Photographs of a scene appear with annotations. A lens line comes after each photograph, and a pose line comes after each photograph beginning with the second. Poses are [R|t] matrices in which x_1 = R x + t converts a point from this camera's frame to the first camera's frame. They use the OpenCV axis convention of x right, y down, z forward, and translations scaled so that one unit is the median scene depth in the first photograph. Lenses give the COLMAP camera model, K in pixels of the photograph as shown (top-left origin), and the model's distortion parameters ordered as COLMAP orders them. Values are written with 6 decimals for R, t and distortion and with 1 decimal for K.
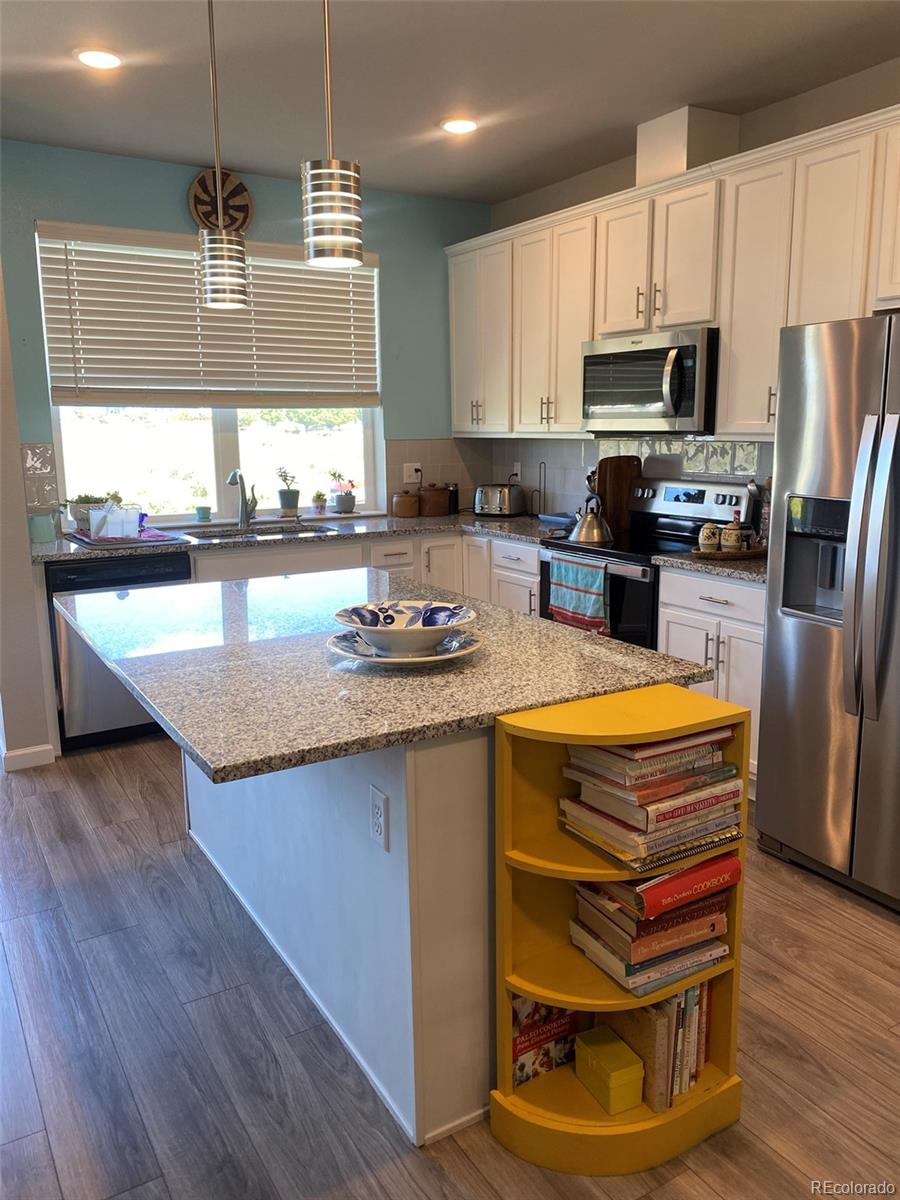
lens RADIAL K [[920.1, 0, 450.0], [0, 920.1, 600.0], [0, 0, 1]] dist [0.039675, -0.068112]
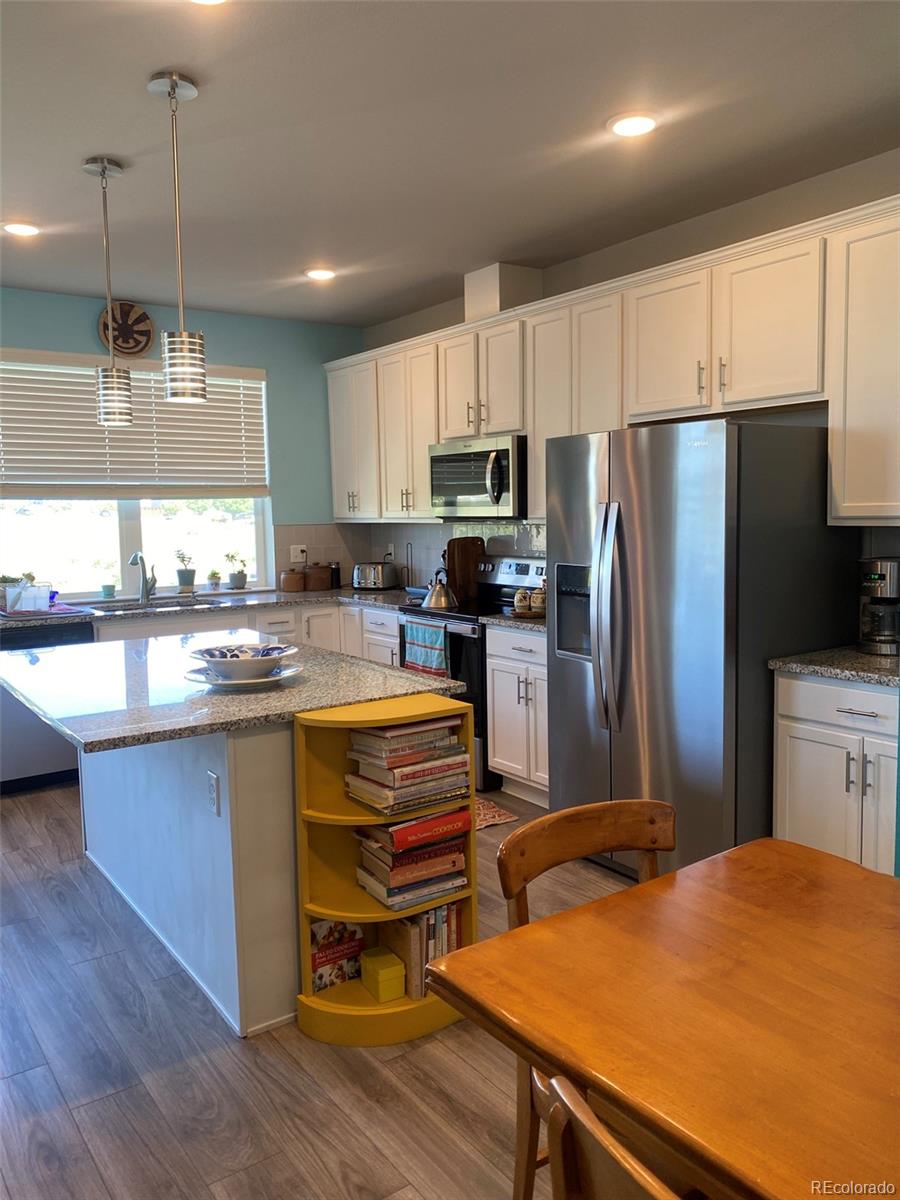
lens RADIAL K [[932.9, 0, 450.0], [0, 932.9, 600.0], [0, 0, 1]] dist [0.076623, -0.155597]
pose [[0.997634, -0.015685, 0.066939, 0.110078], [0.021872, 0.995452, -0.092717, 0.050695], [-0.065180, 0.093962, 0.993440, -0.265148]]
